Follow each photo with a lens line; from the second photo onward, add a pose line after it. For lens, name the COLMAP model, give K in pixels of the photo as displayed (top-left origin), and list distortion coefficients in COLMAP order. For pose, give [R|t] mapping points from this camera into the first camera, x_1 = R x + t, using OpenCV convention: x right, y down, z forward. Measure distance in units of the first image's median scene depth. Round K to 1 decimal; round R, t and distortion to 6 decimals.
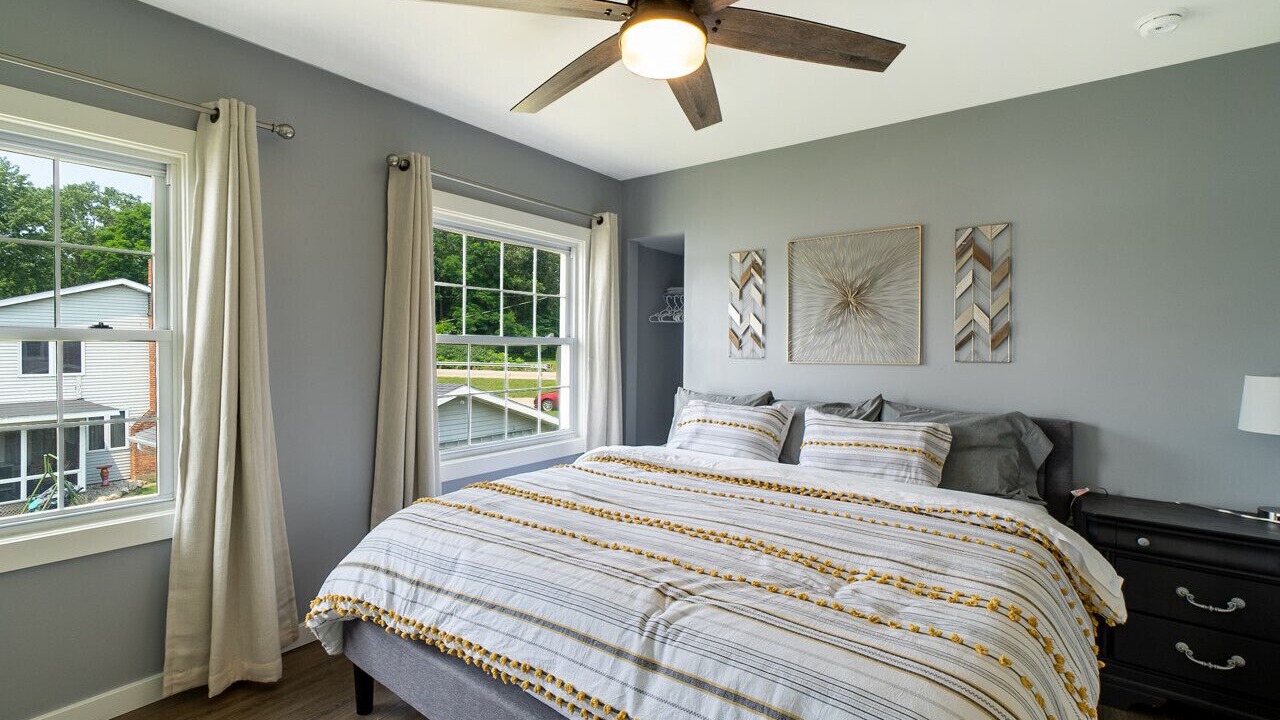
lens RADIAL K [[569.6, 0, 653.1], [0, 569.6, 359.2], [0, 0, 1]] dist [-0.003369, -0.000645]
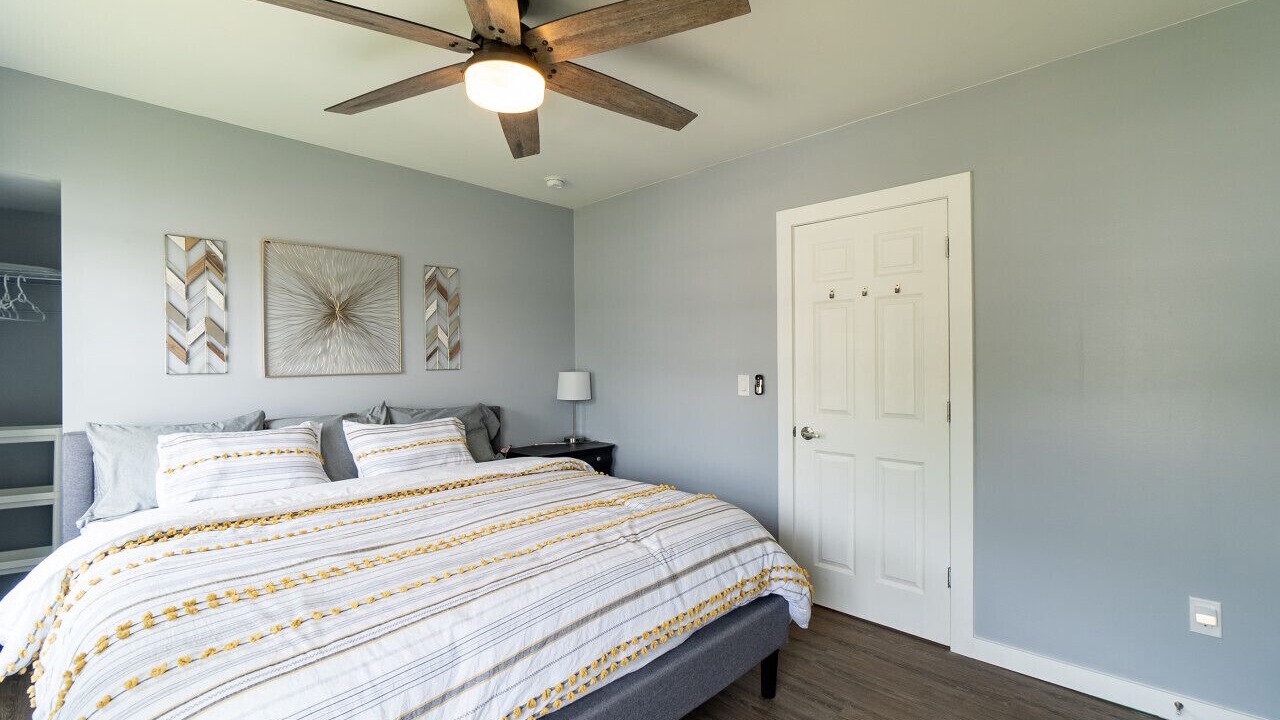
lens RADIAL K [[521.5, 0, 640.0], [0, 521.5, 360.0], [0, 0, 1]] dist [-0.001855, -0.000233]
pose [[0.159107, -0.009878, 0.987212, -0.683236], [0.024905, 0.999672, 0.005988, -0.016091], [-0.986947, 0.023634, 0.159301, 0.439603]]
